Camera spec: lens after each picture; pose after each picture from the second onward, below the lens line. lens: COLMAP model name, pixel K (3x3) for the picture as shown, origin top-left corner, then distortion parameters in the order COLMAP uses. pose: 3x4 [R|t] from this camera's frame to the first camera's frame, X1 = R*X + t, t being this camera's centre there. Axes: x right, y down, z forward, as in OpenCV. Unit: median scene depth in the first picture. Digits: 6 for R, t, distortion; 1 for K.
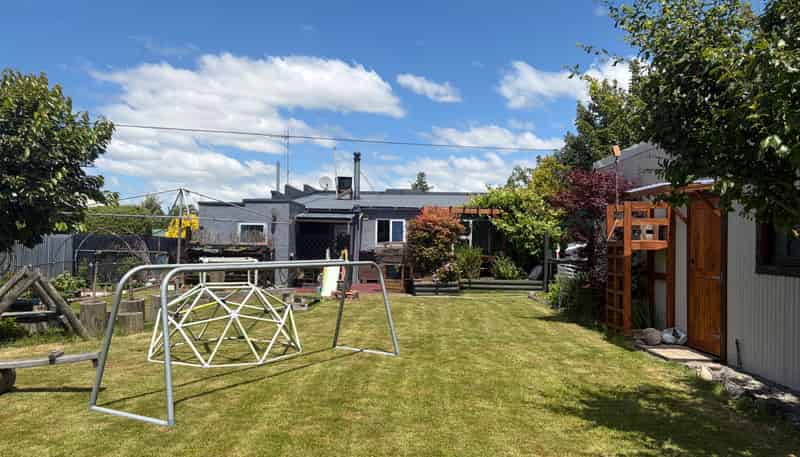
lens RADIAL K [[589.2, 0, 395.8], [0, 589.2, 227.1], [0, 0, 1]] dist [-0.012656, -0.001298]
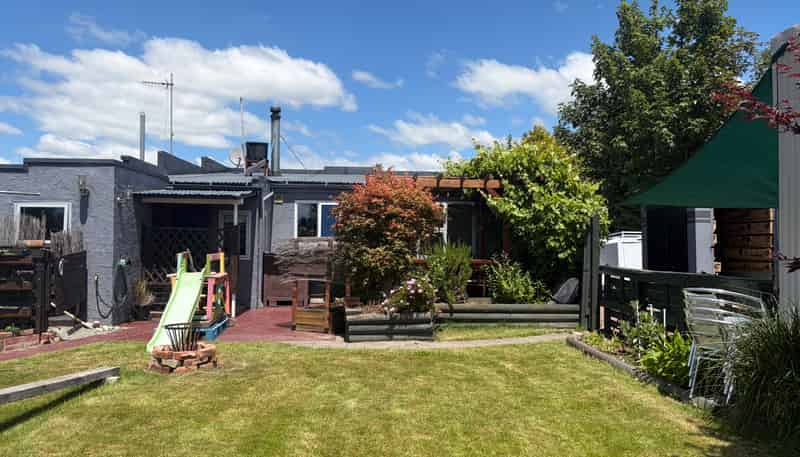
lens RADIAL K [[589.2, 0, 401.2], [0, 589.2, 226.9], [0, 0, 1]] dist [-0.012656, -0.001298]
pose [[0.996625, -0.005477, 0.081908, 0.033390], [0.005060, 0.999973, 0.005294, 0.012807], [-0.081935, -0.004862, 0.996626, 0.441322]]
